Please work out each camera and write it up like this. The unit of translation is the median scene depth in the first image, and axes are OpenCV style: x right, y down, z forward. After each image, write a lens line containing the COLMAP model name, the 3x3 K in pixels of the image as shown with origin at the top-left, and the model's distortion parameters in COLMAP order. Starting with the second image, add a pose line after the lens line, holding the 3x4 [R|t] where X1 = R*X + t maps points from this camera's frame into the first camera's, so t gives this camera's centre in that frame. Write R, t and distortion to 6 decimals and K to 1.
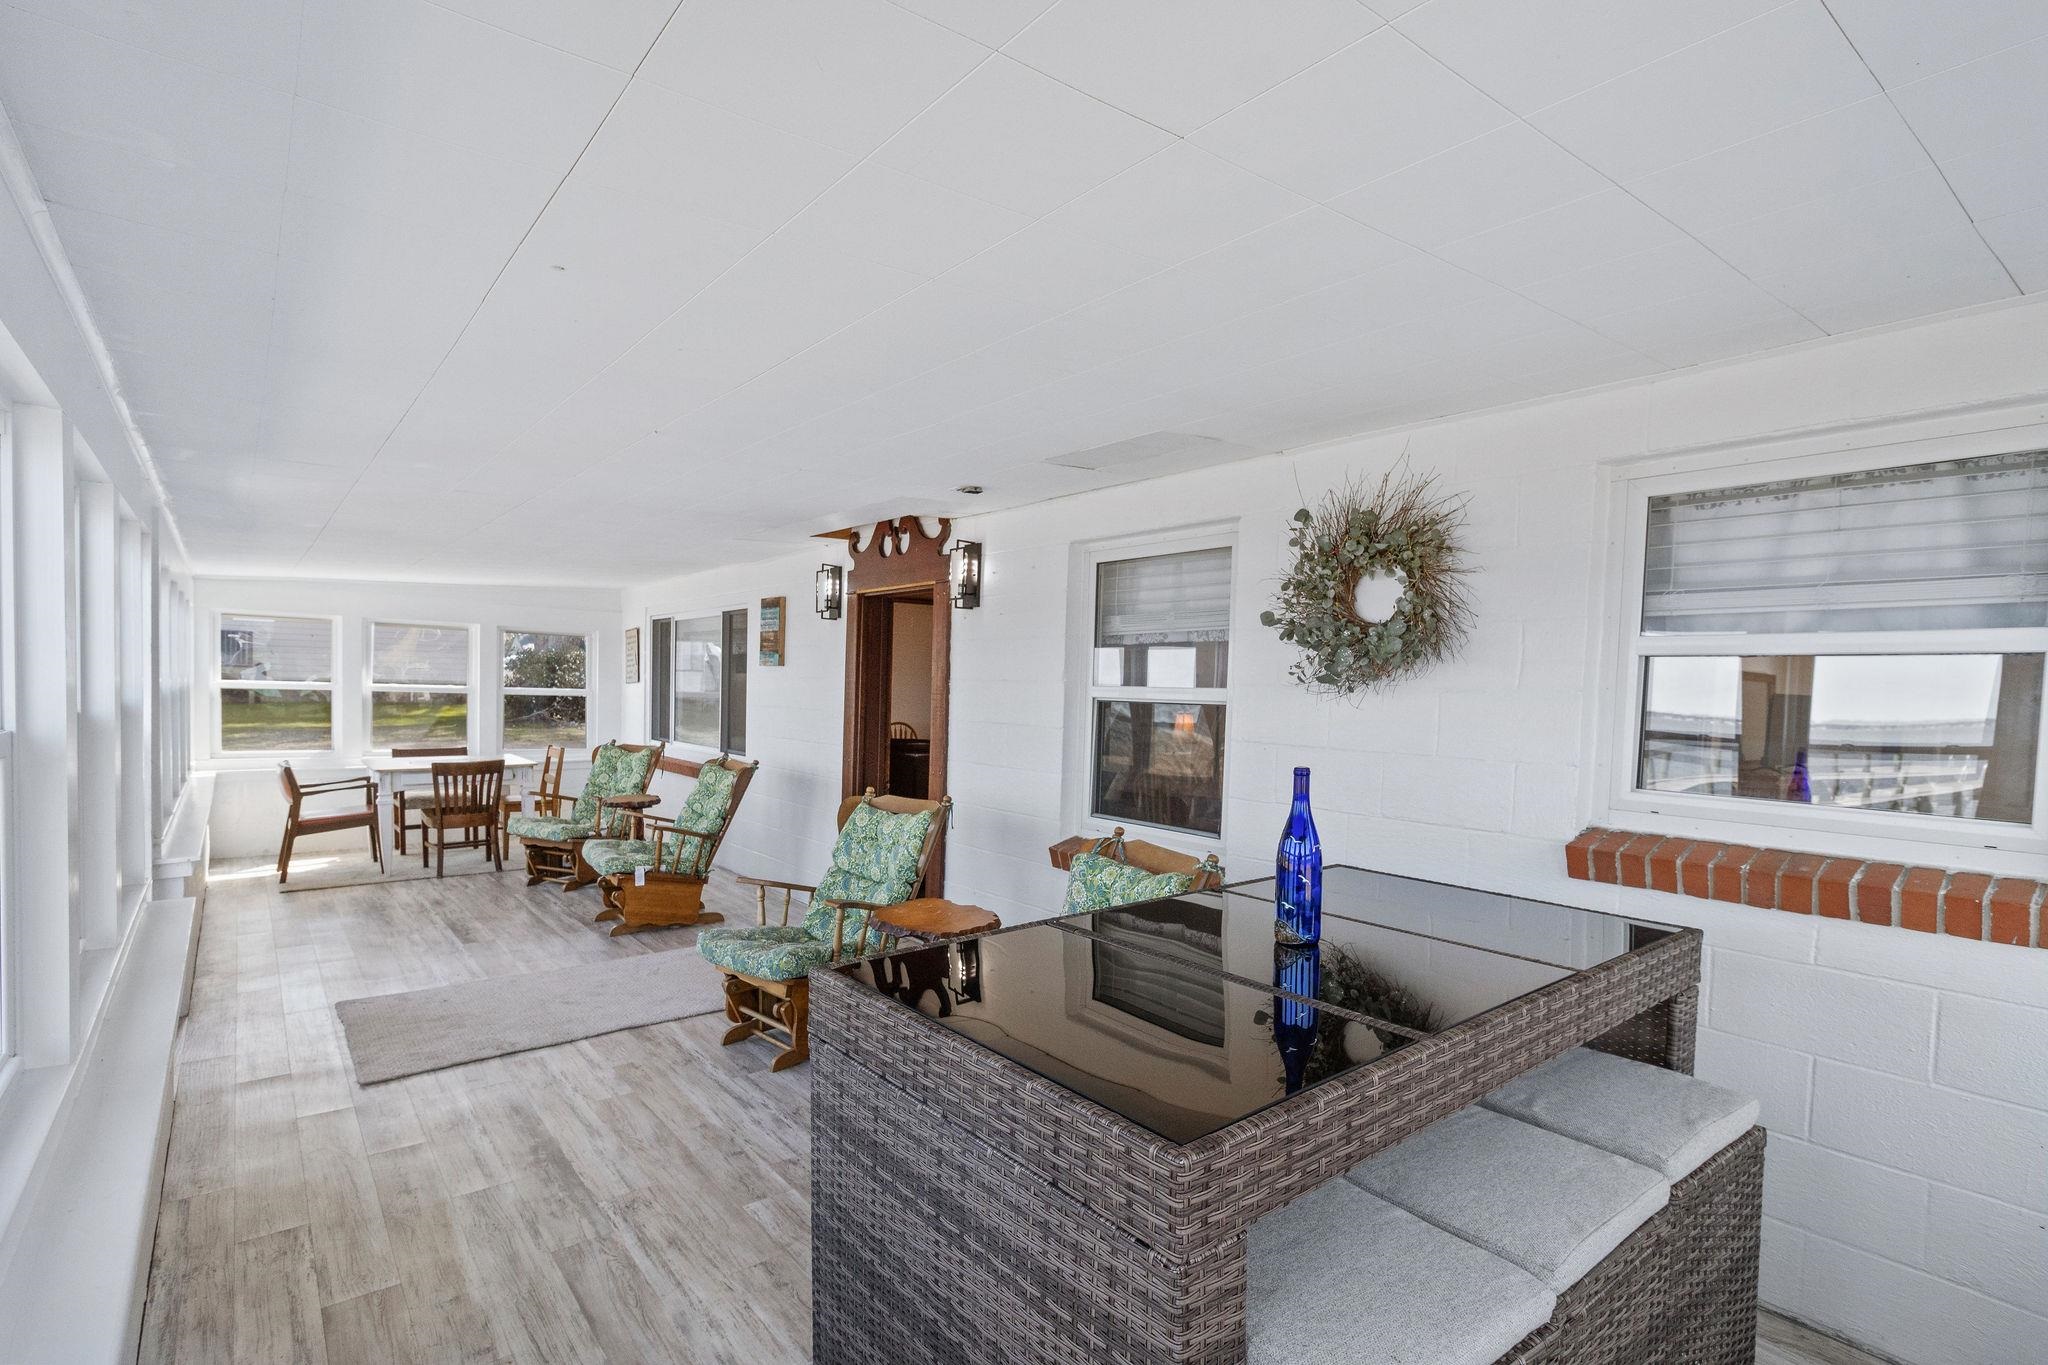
lens RADIAL K [[951.6, 0, 1009.7], [0, 951.6, 711.6], [0, 0, 1]] dist [0.007978, -0.001331]
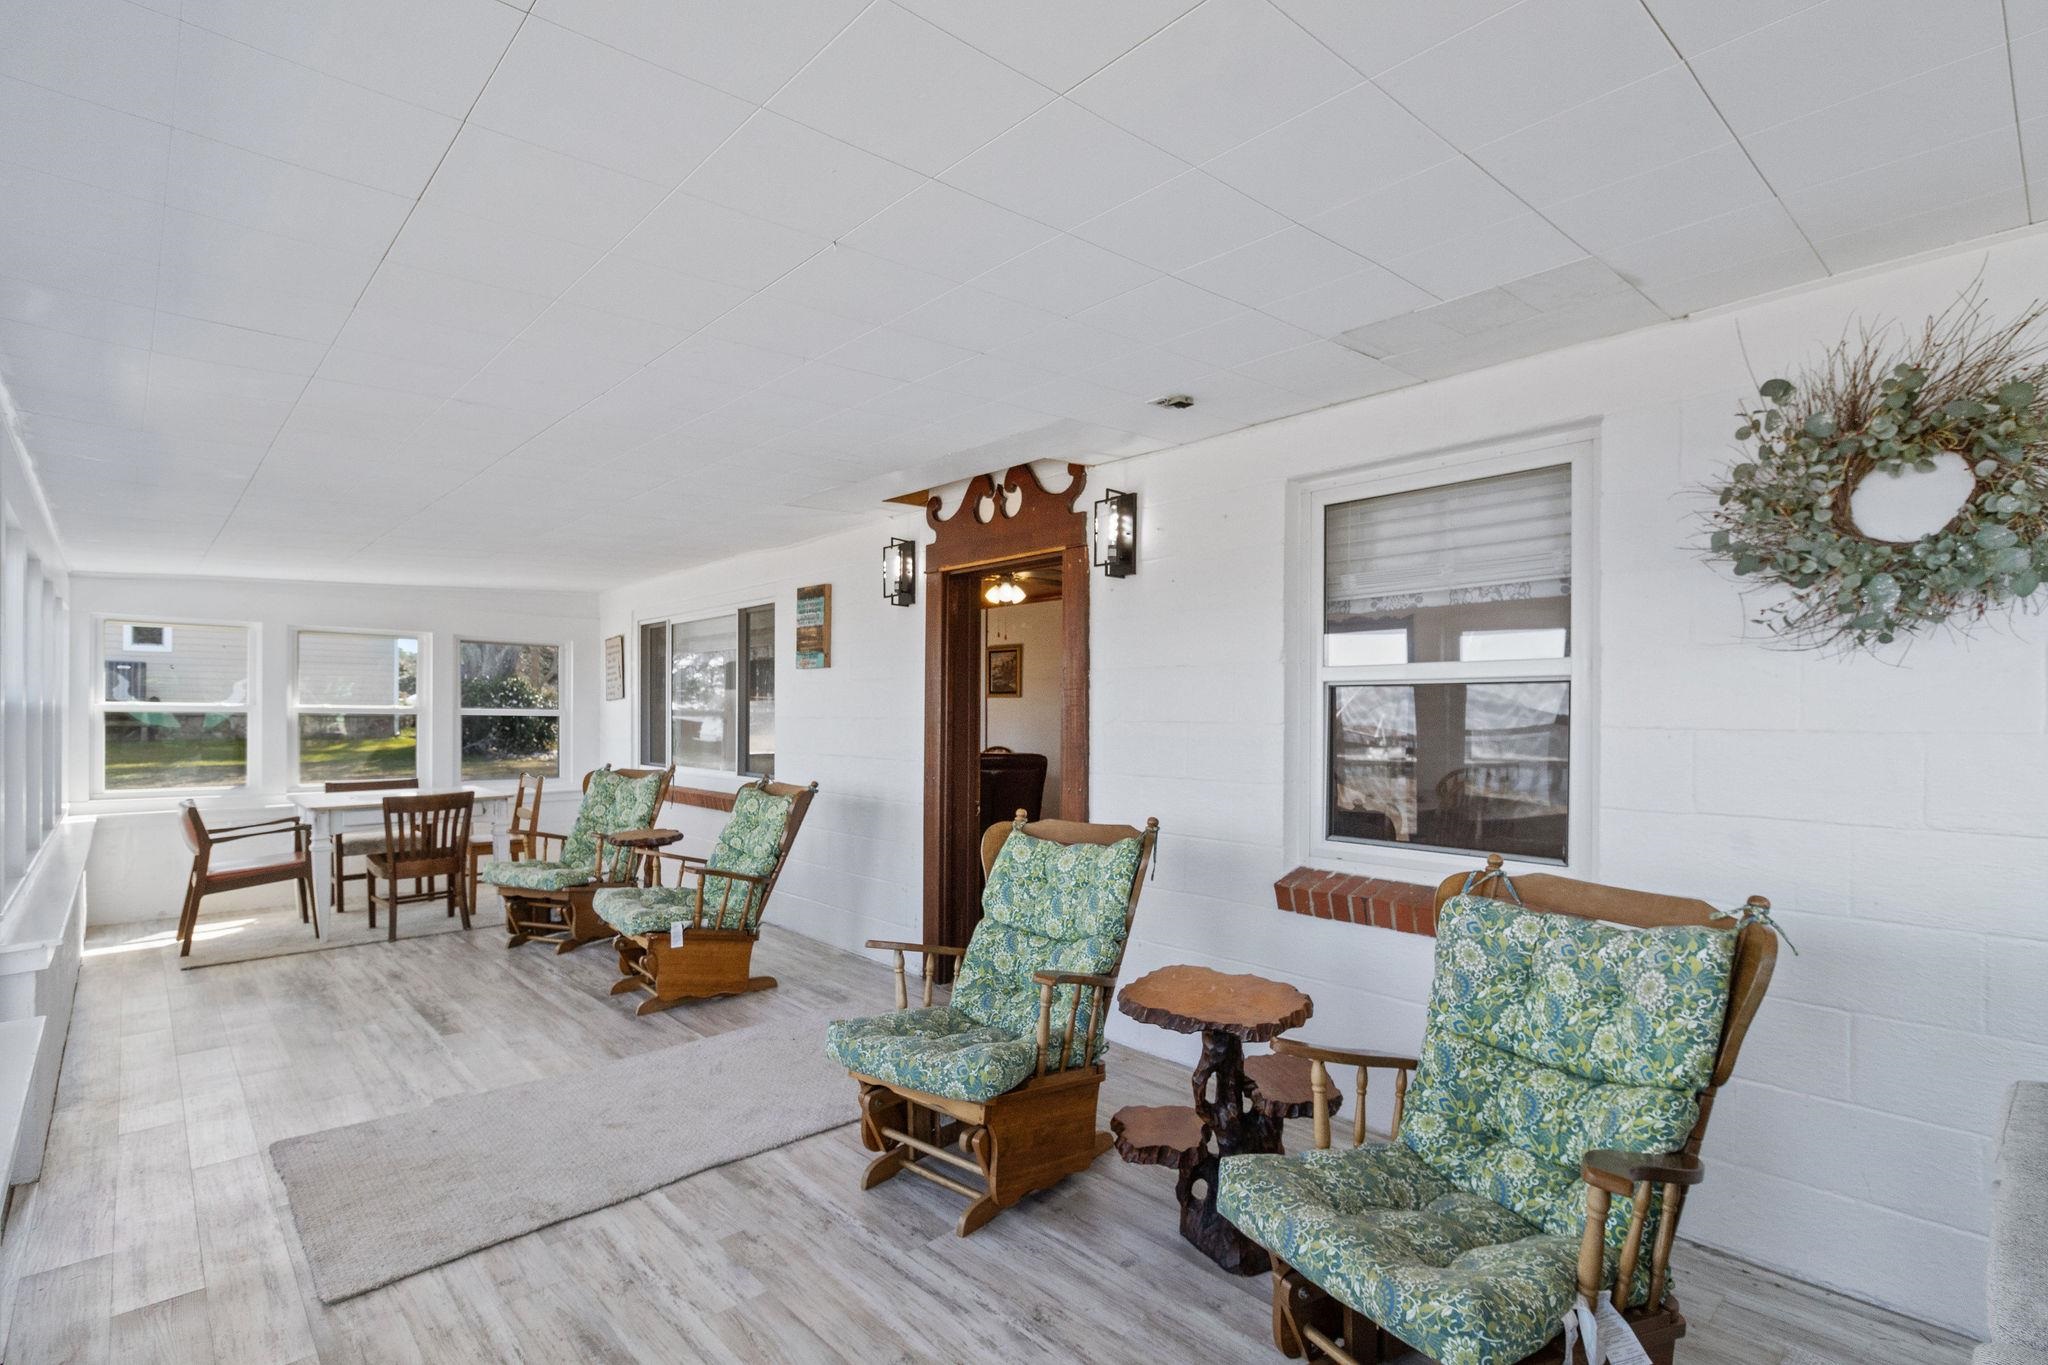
lens RADIAL K [[951.6, 0, 1015.4], [0, 951.6, 701.7], [0, 0, 1]] dist [0.007978, -0.001331]
pose [[0.997491, -0.019702, 0.067995, -0.164753], [0.022127, 0.999139, -0.035096, 0.017322], [-0.067245, 0.036512, 0.997068, 0.207241]]
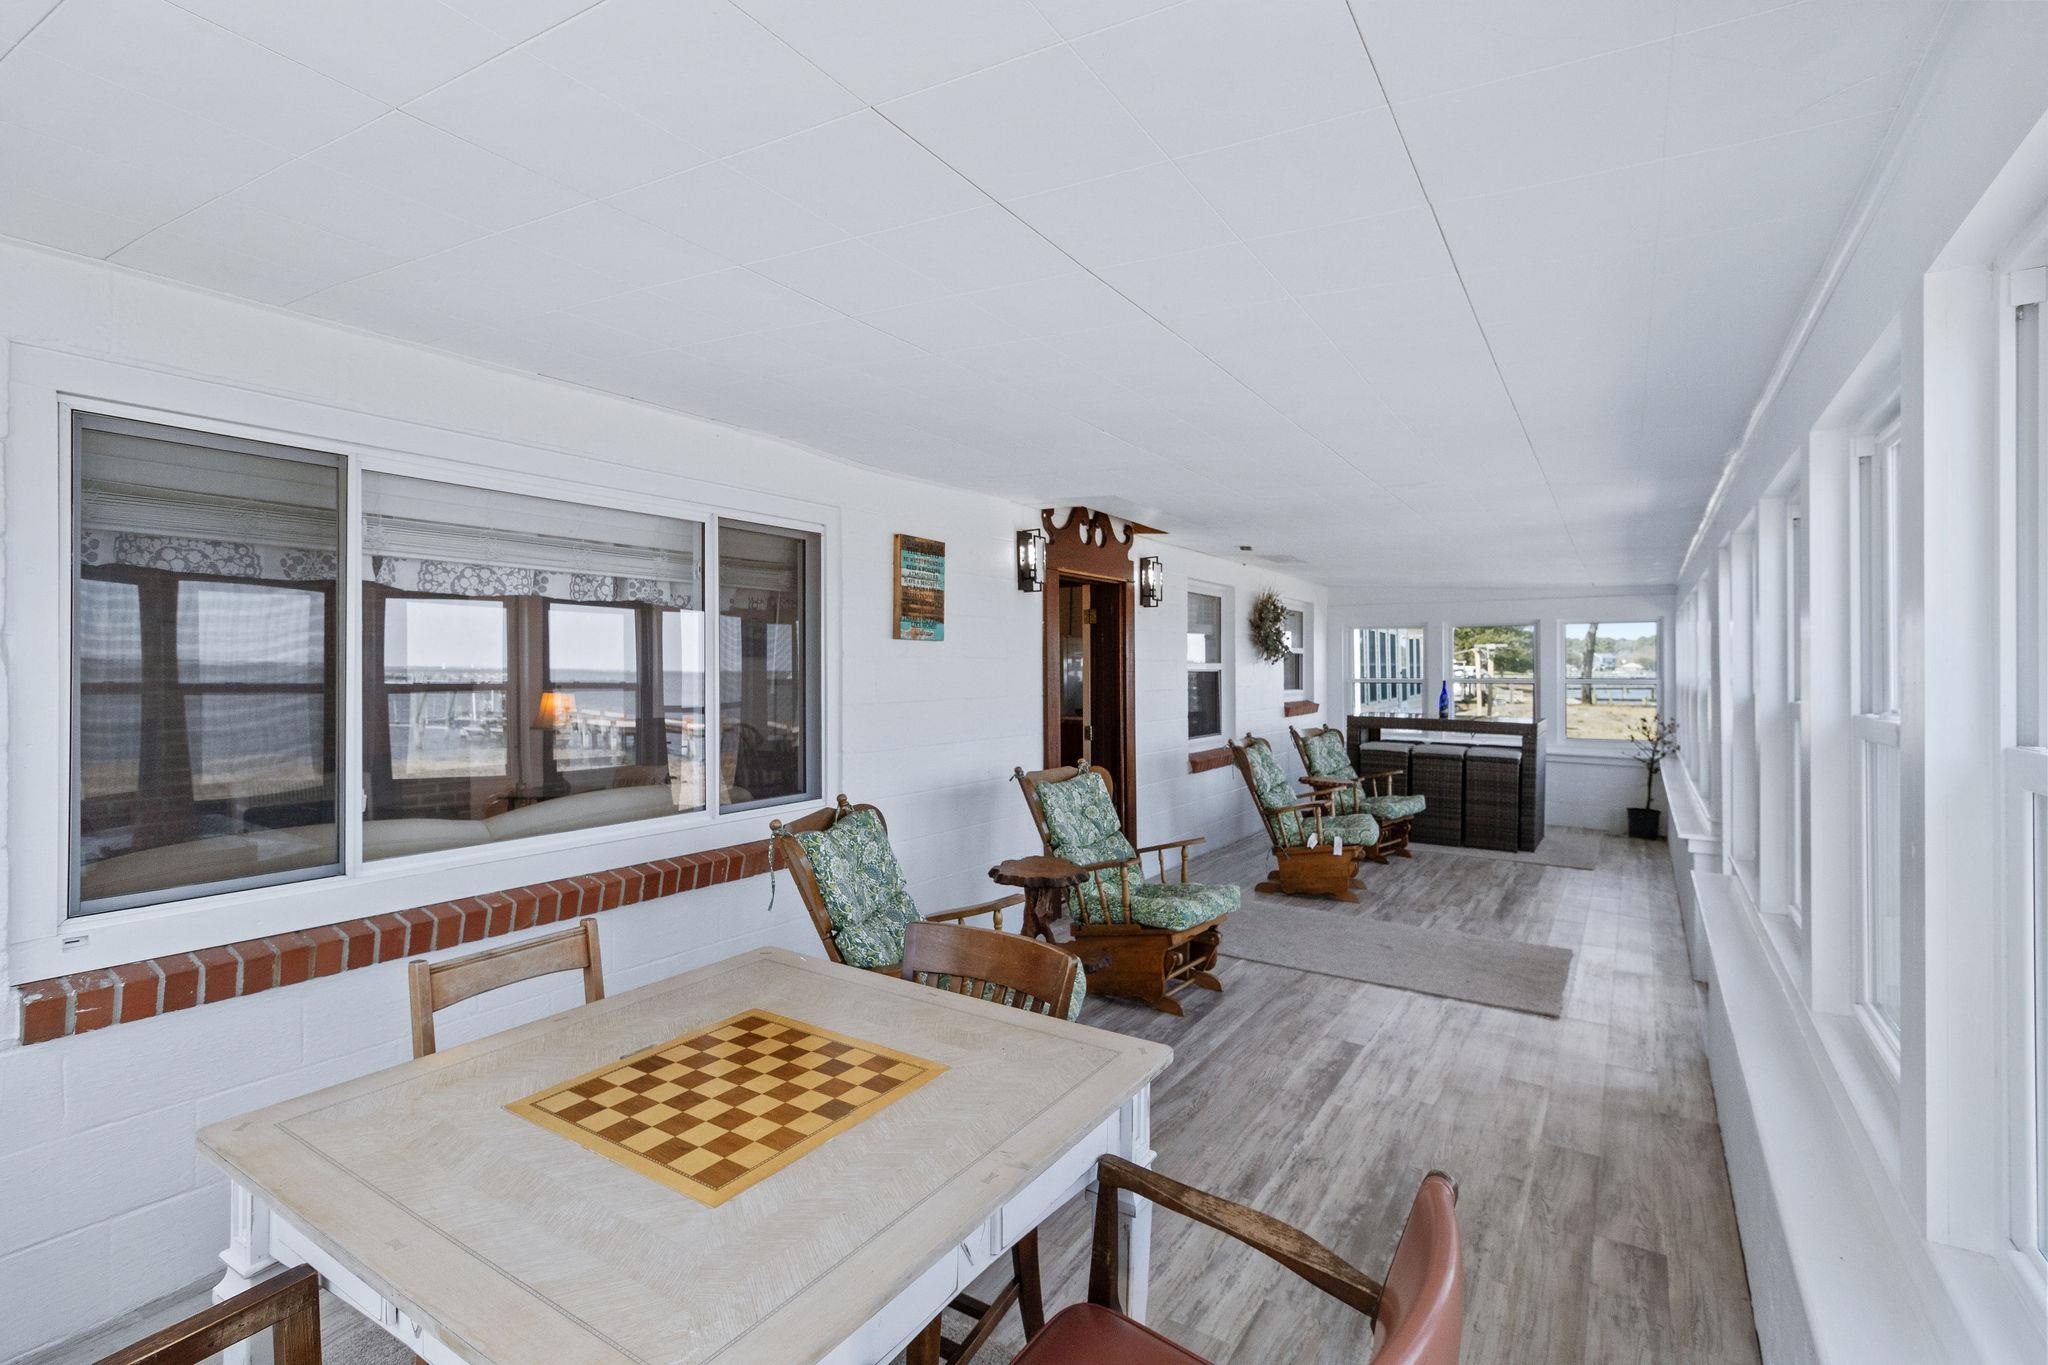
lens RADIAL K [[951.6, 0, 1021.6], [0, 951.6, 667.1], [0, 0, 1]] dist [0.007978, -0.001331]
pose [[-0.314373, -0.033257, 0.948717, -1.130264], [0.005782, 0.999301, 0.036946, -0.066865], [-0.949282, 0.017100, -0.313961, 1.423659]]
